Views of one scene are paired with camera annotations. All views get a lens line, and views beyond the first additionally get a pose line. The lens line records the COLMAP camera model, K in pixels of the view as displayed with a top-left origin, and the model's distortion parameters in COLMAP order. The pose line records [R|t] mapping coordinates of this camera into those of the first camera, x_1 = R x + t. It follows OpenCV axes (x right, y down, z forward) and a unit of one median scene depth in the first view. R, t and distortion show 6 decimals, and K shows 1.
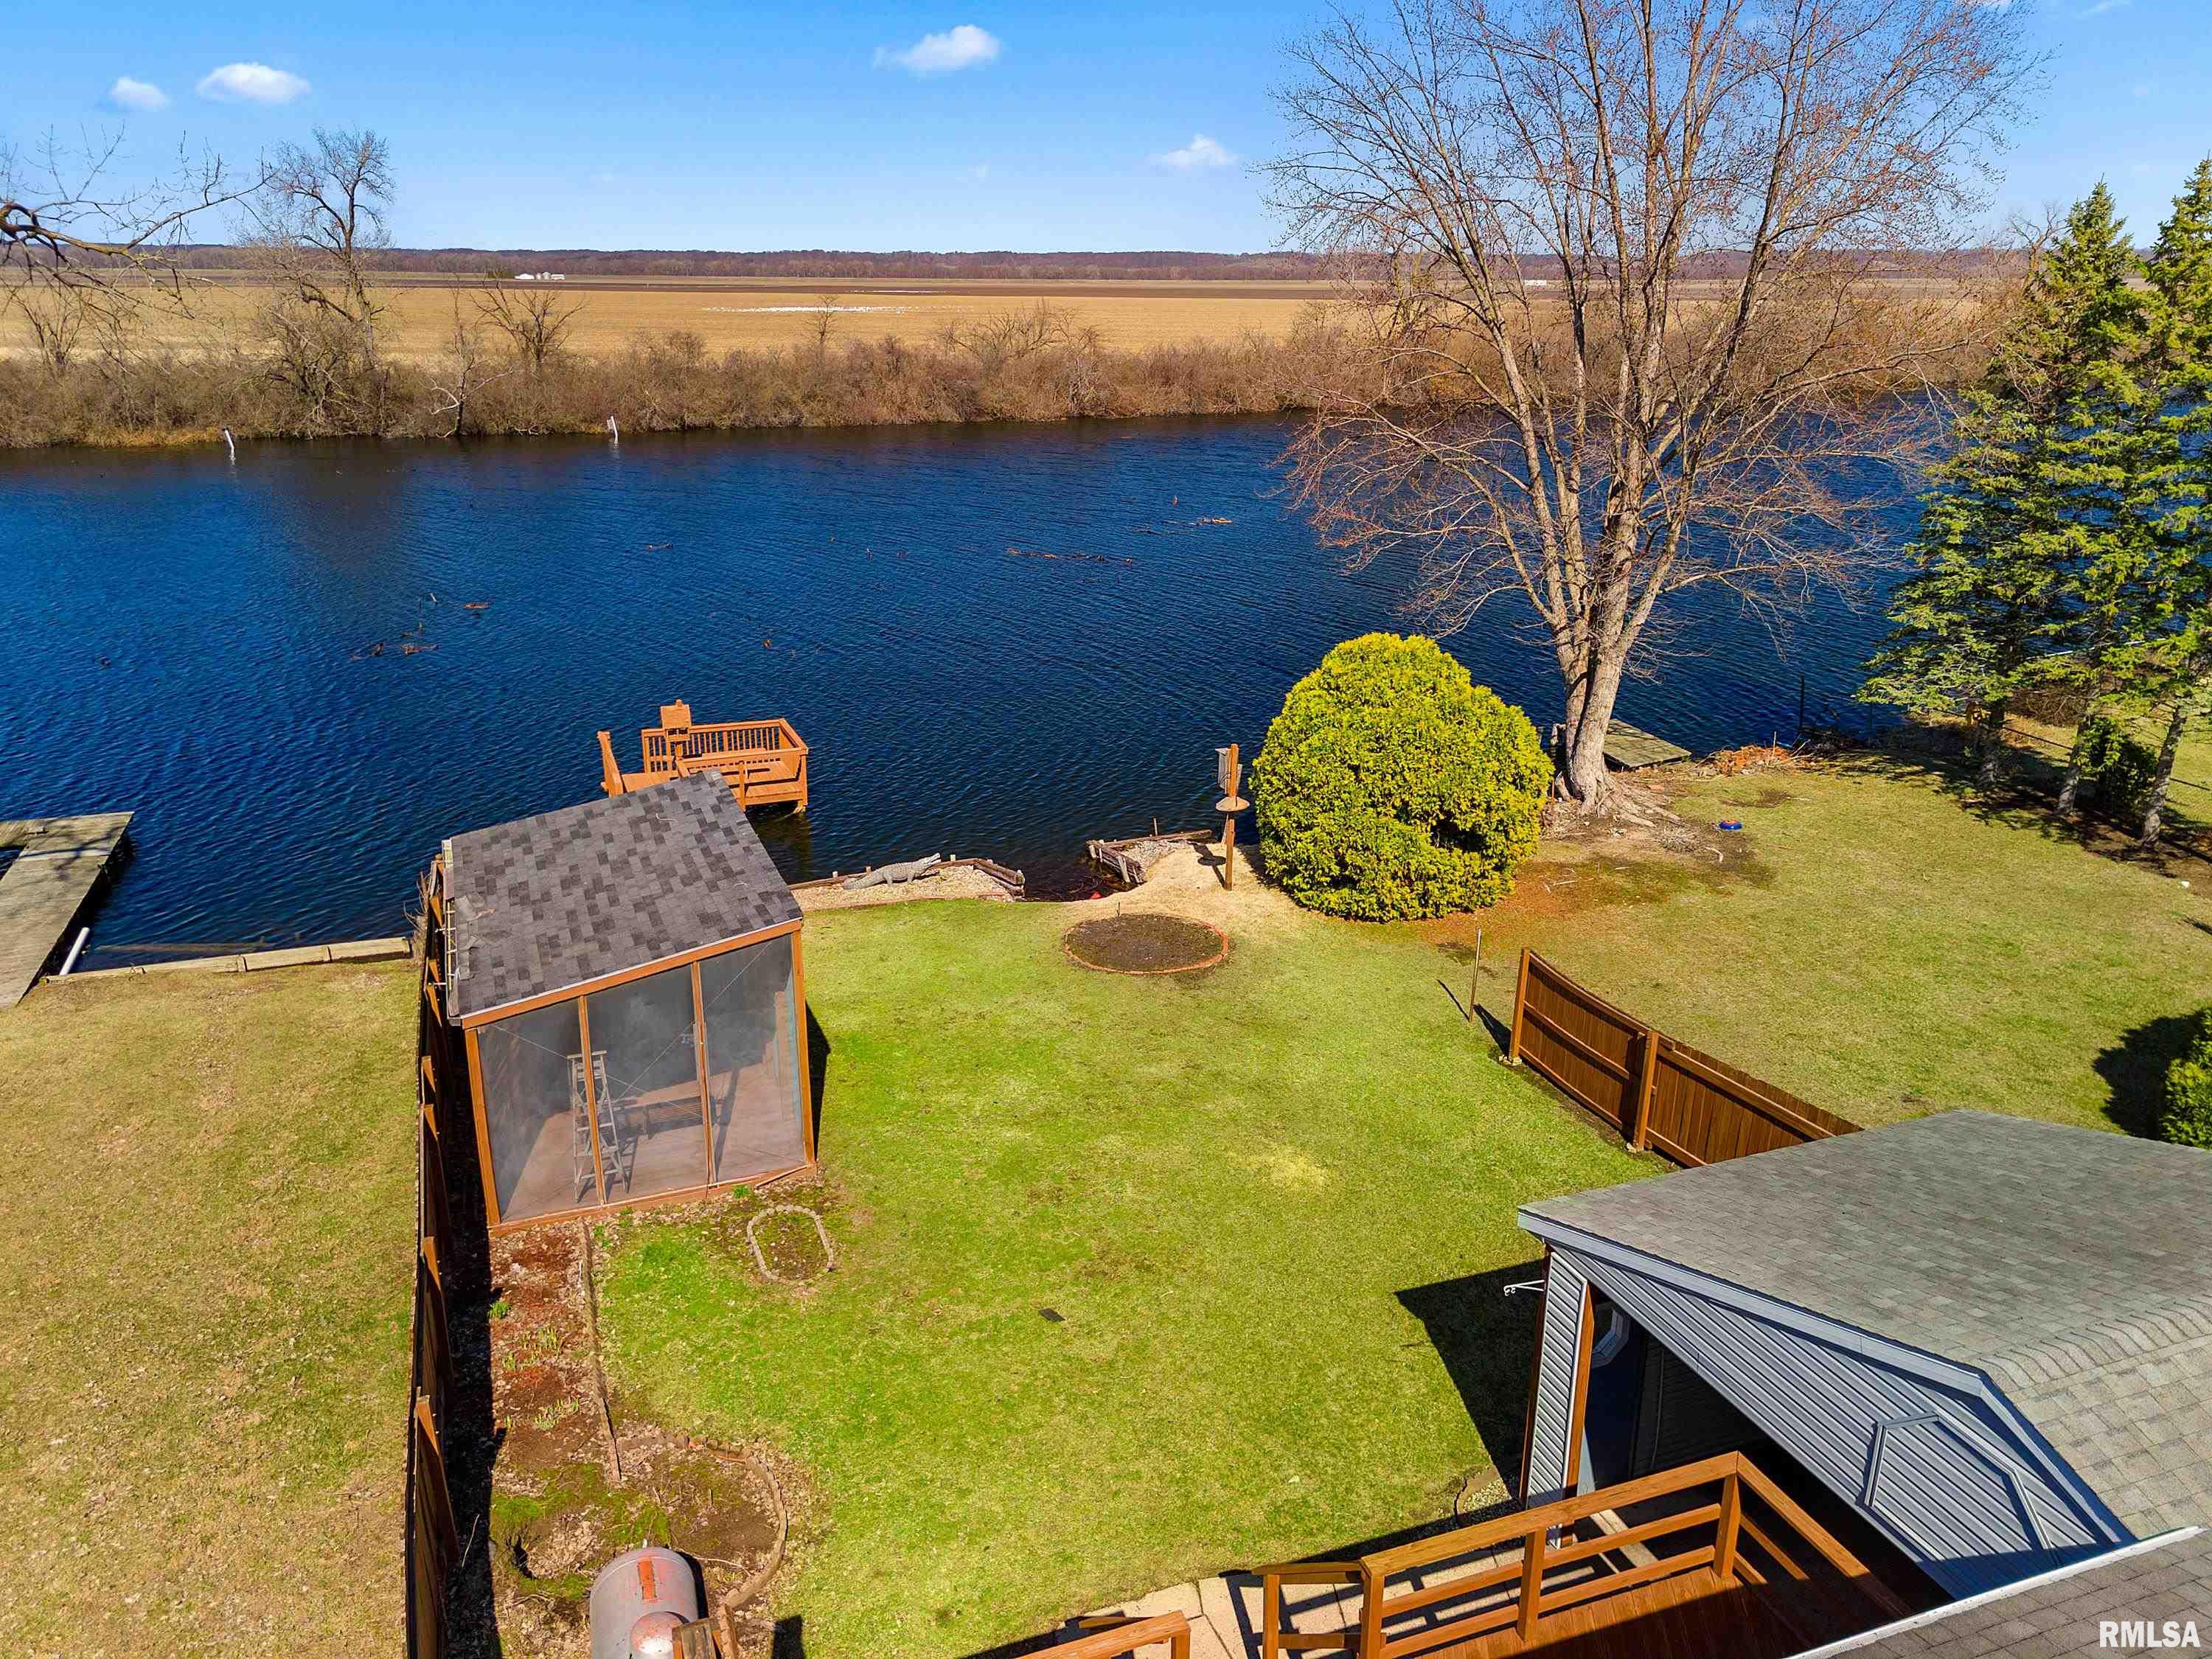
lens RADIAL K [[1611.7, 0, 1101.4], [0, 1611.7, 822.5], [0, 0, 1]] dist [0.081941, -0.079741]
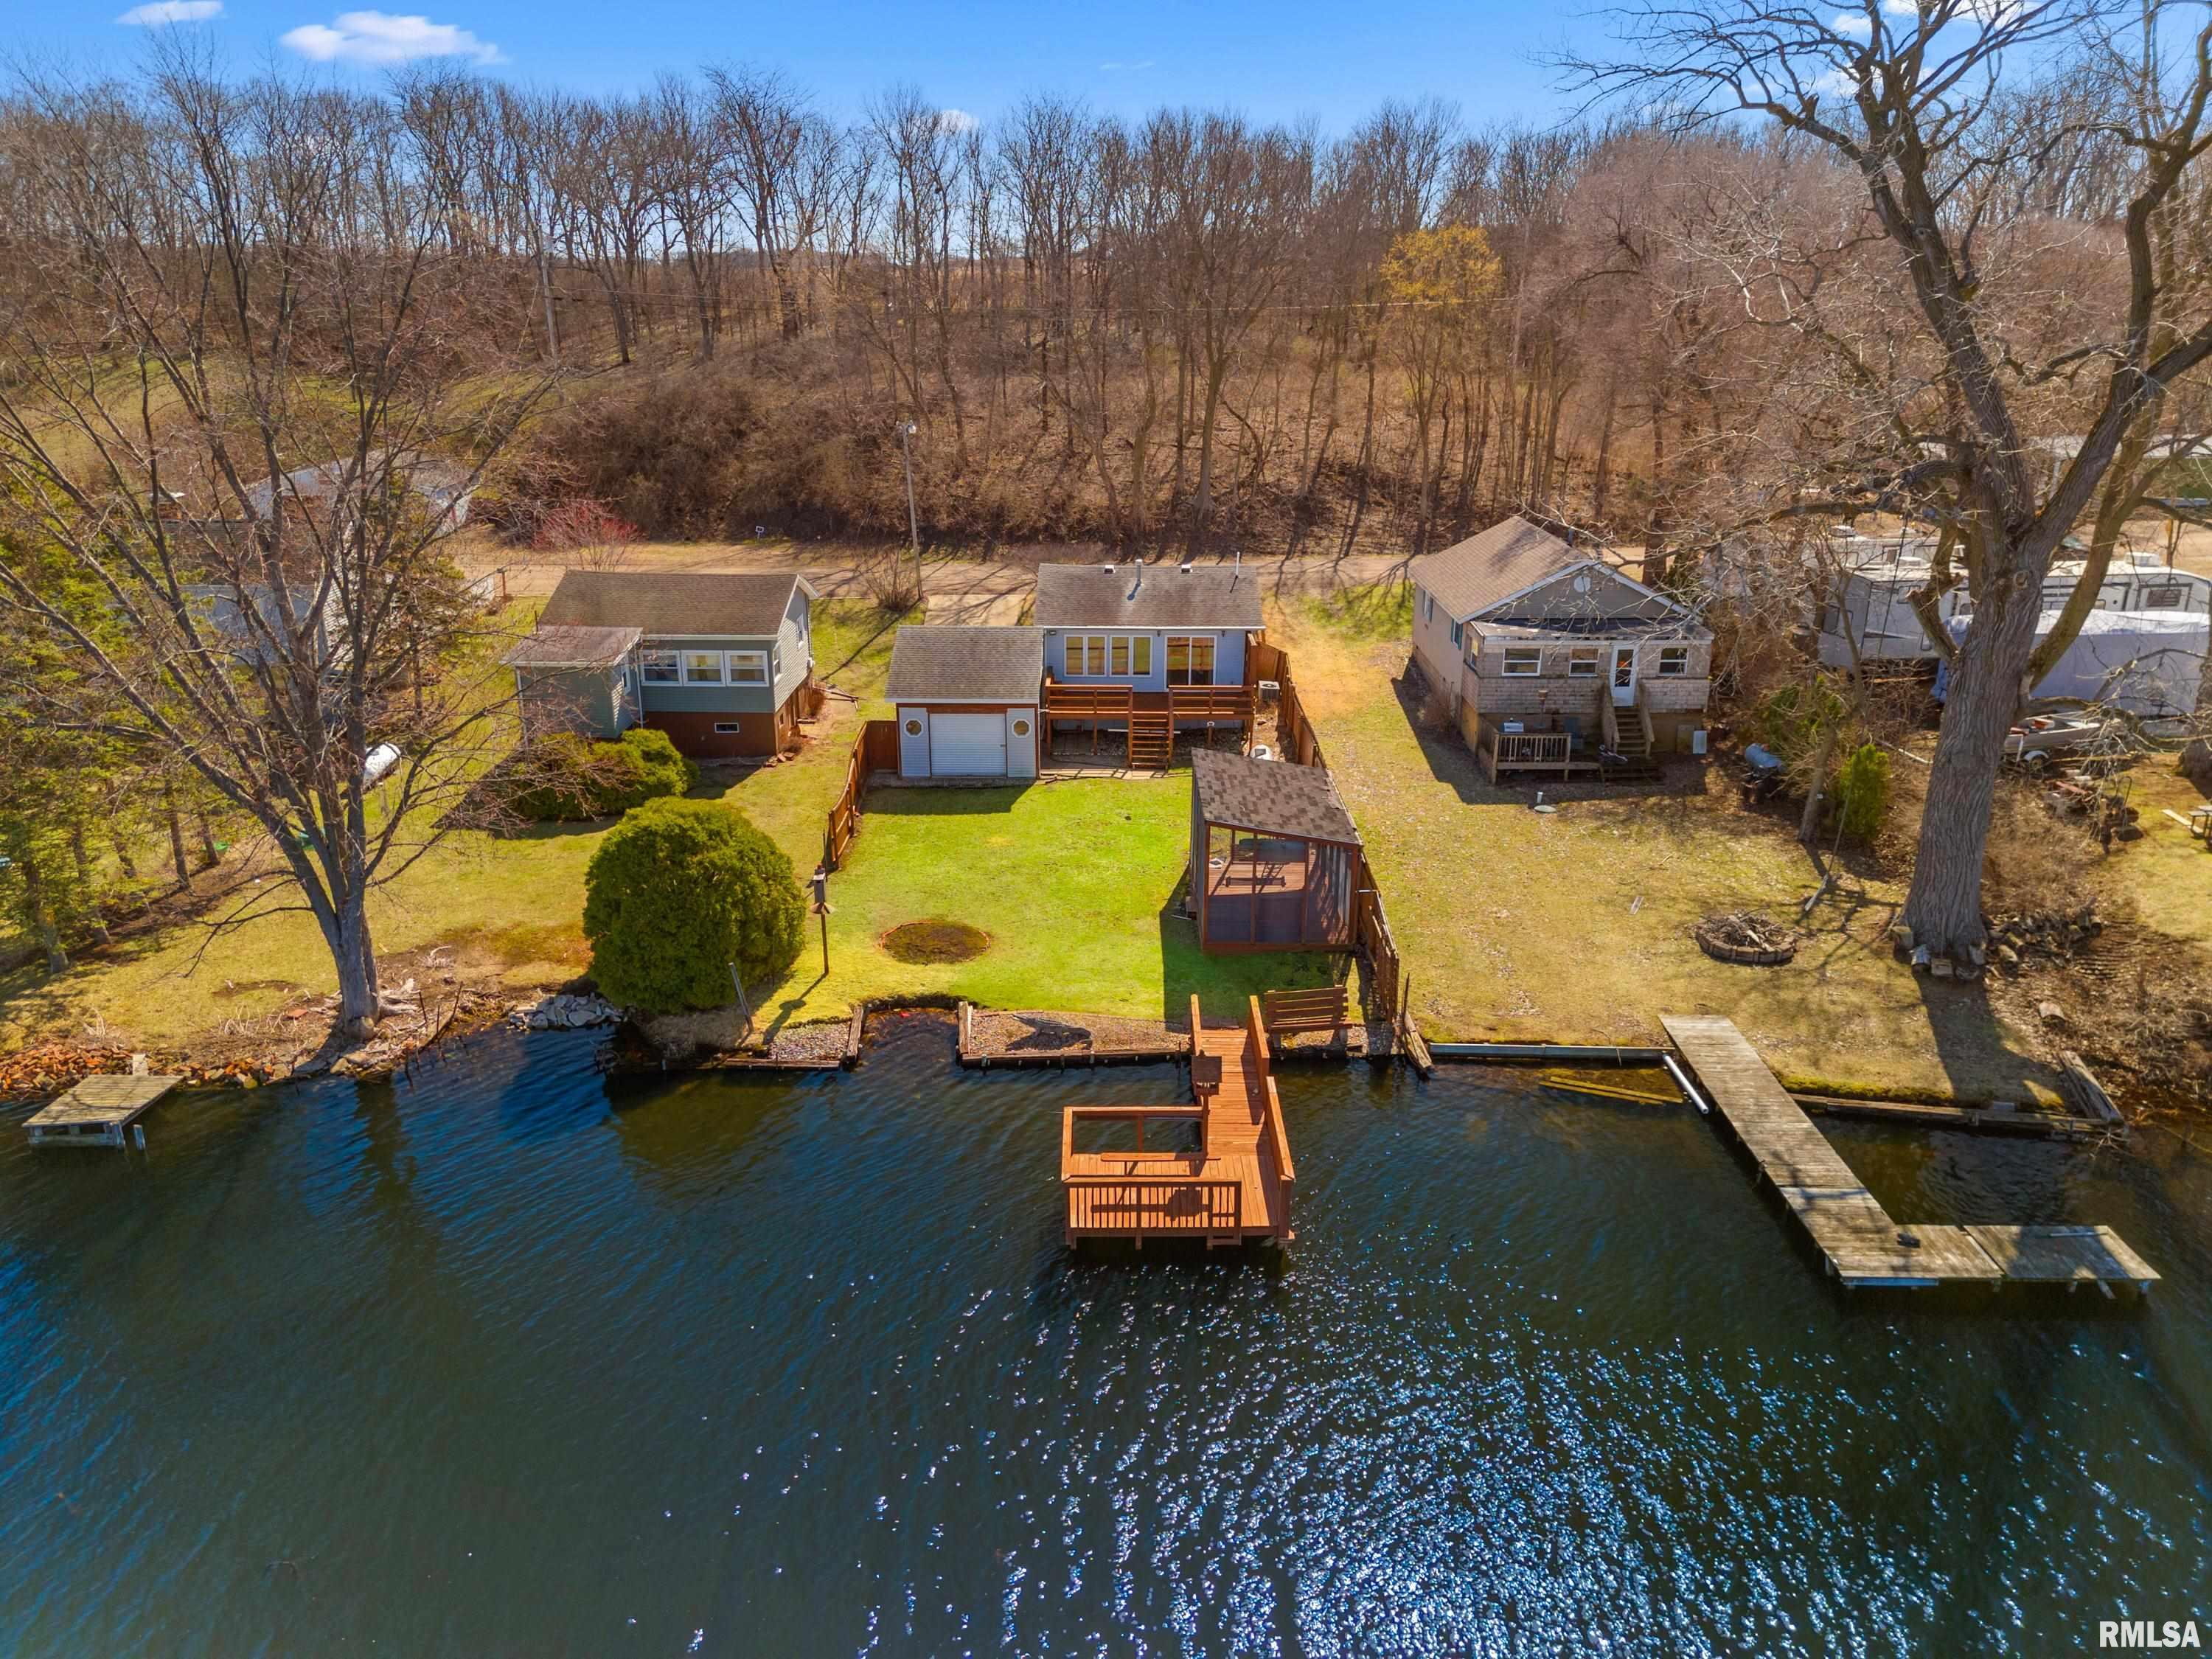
lens RADIAL K [[1621.0, 0, 1096.9], [0, 1621.0, 821.8], [0, 0, 1]] dist [0.065203, -0.051145]
pose [[-0.930025, -0.126970, 0.344865, -0.505063], [0.109301, 0.800383, 0.589440, -0.721931], [-0.350866, 0.585888, -0.730499, 1.613678]]
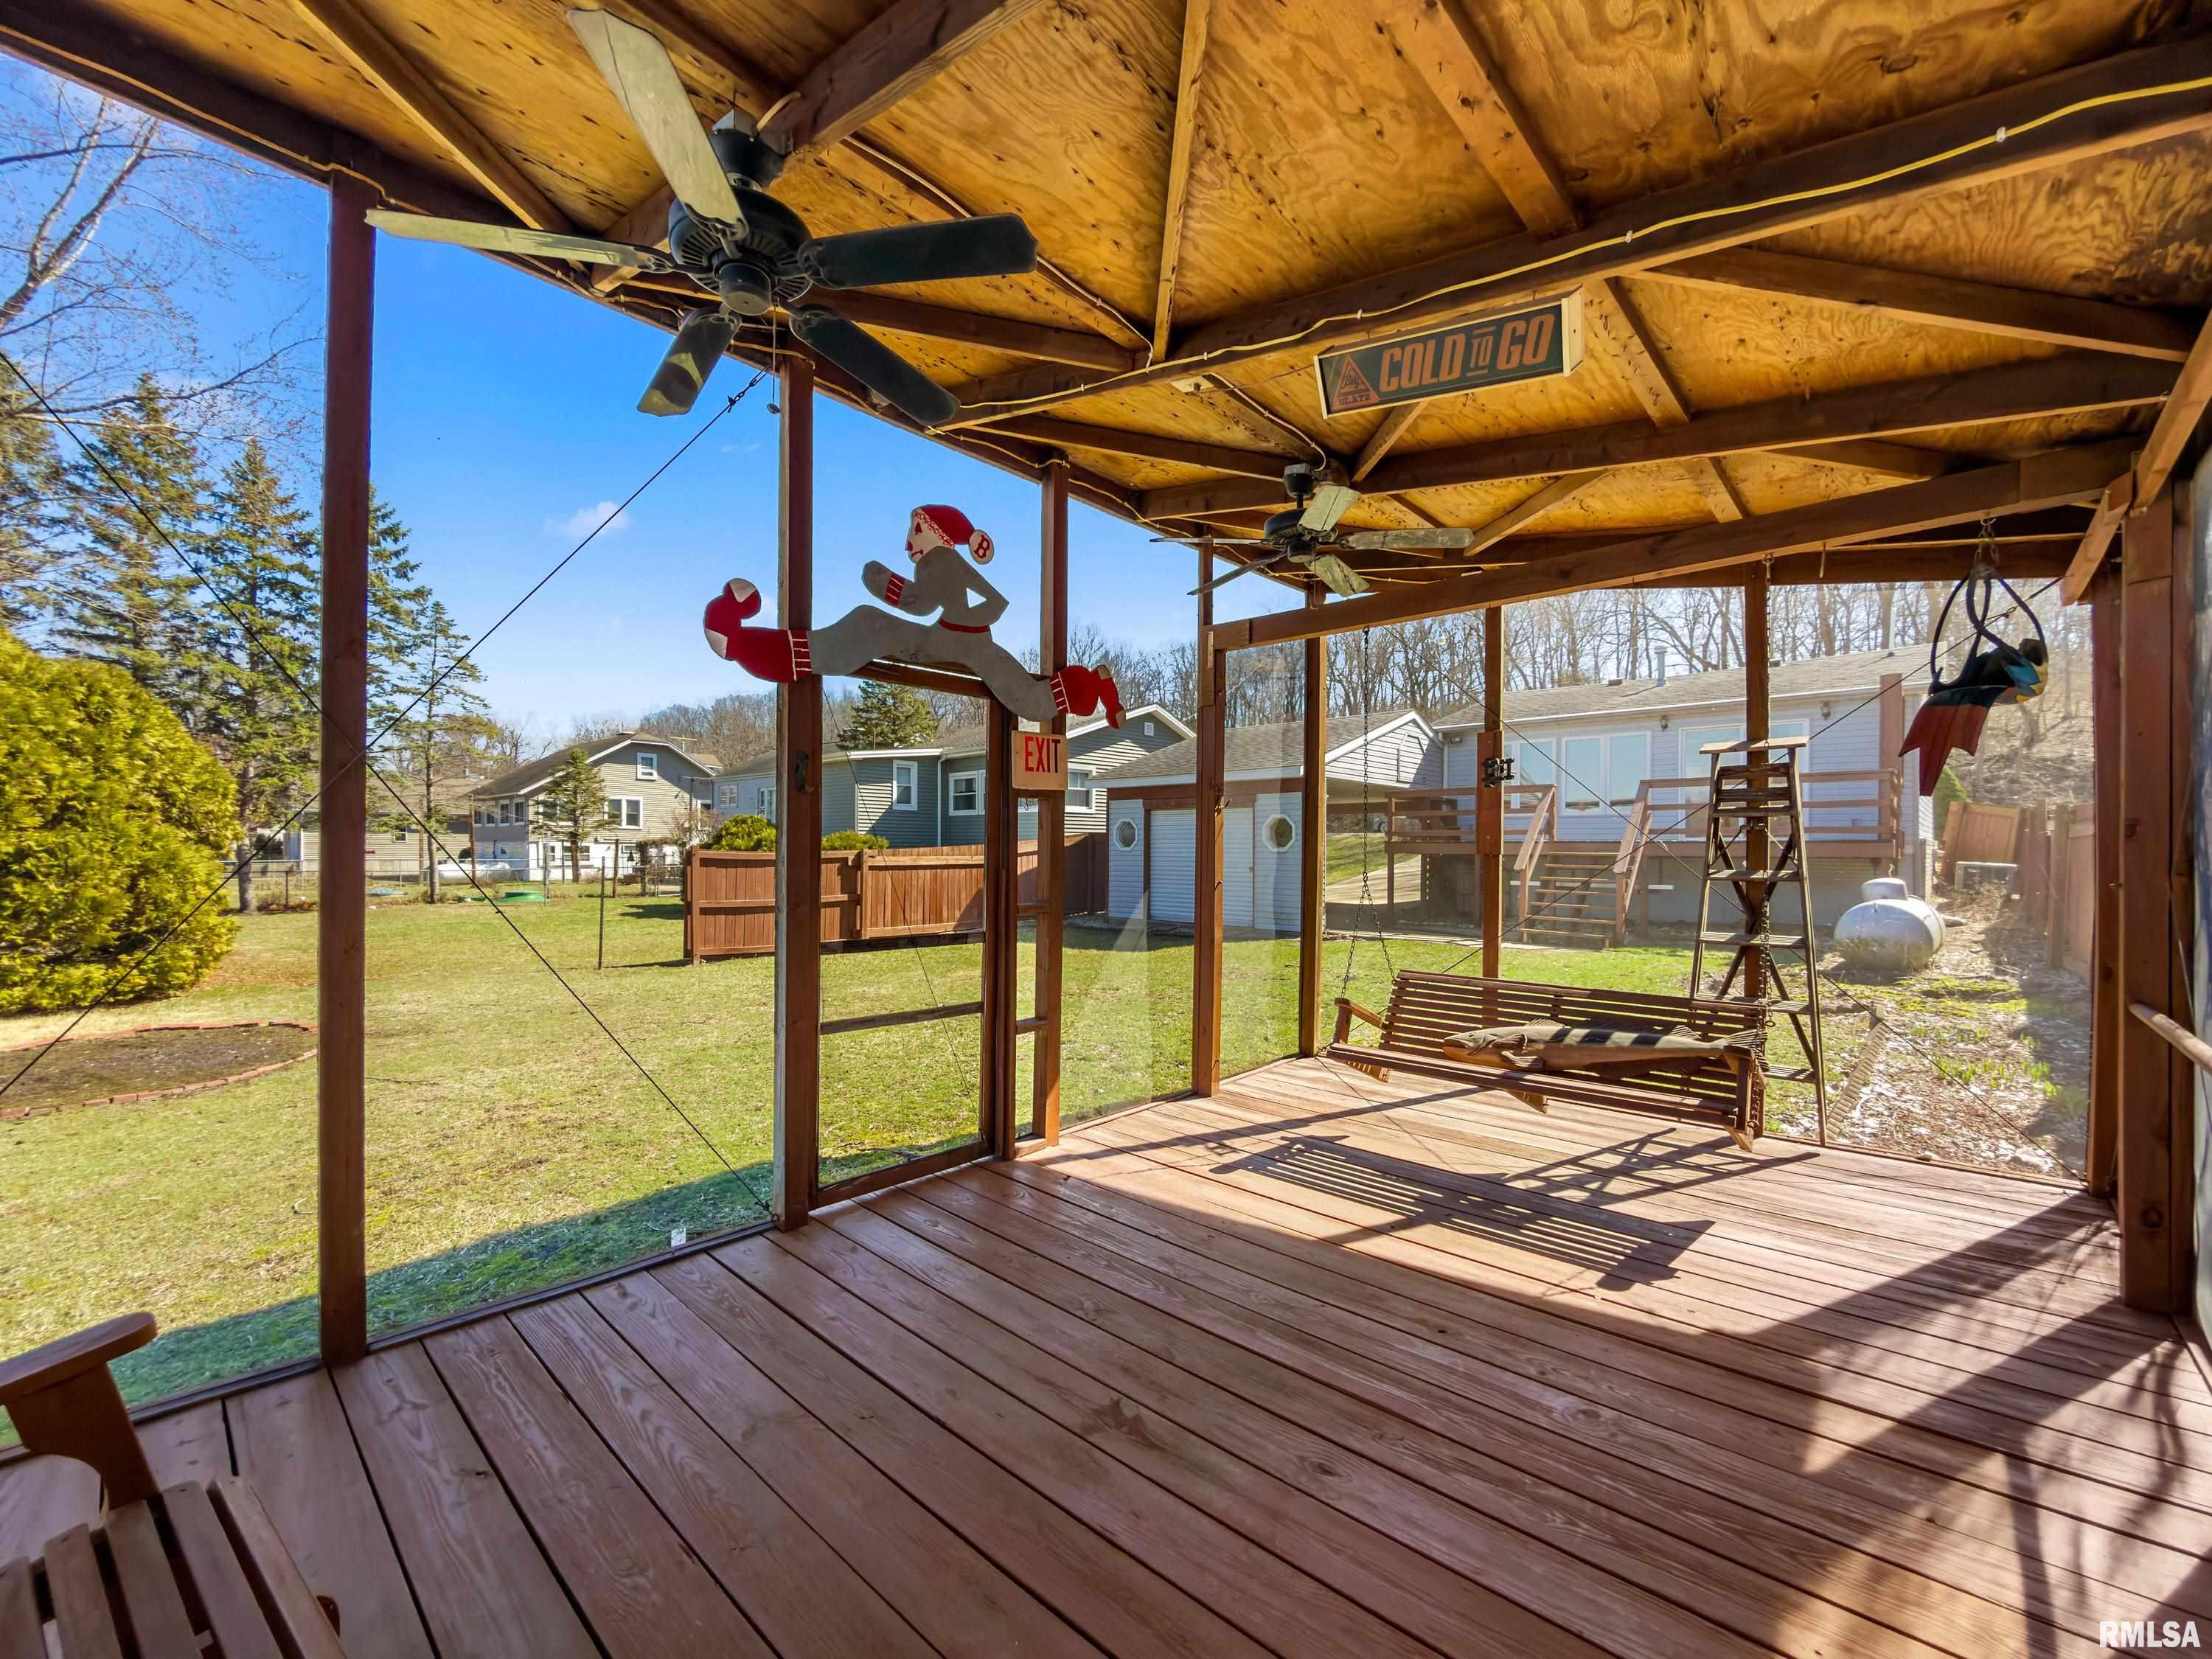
lens RADIAL K [[891.7, 0, 1097.4], [0, 891.7, 790.9], [0, 0, 1]] dist [0.001986, 0.000187]
pose [[-0.415603, 0.051392, 0.908093, -0.256943], [0.275408, 0.958643, 0.071792, 0.048358], [-0.866848, 0.279933, -0.412568, 0.694572]]
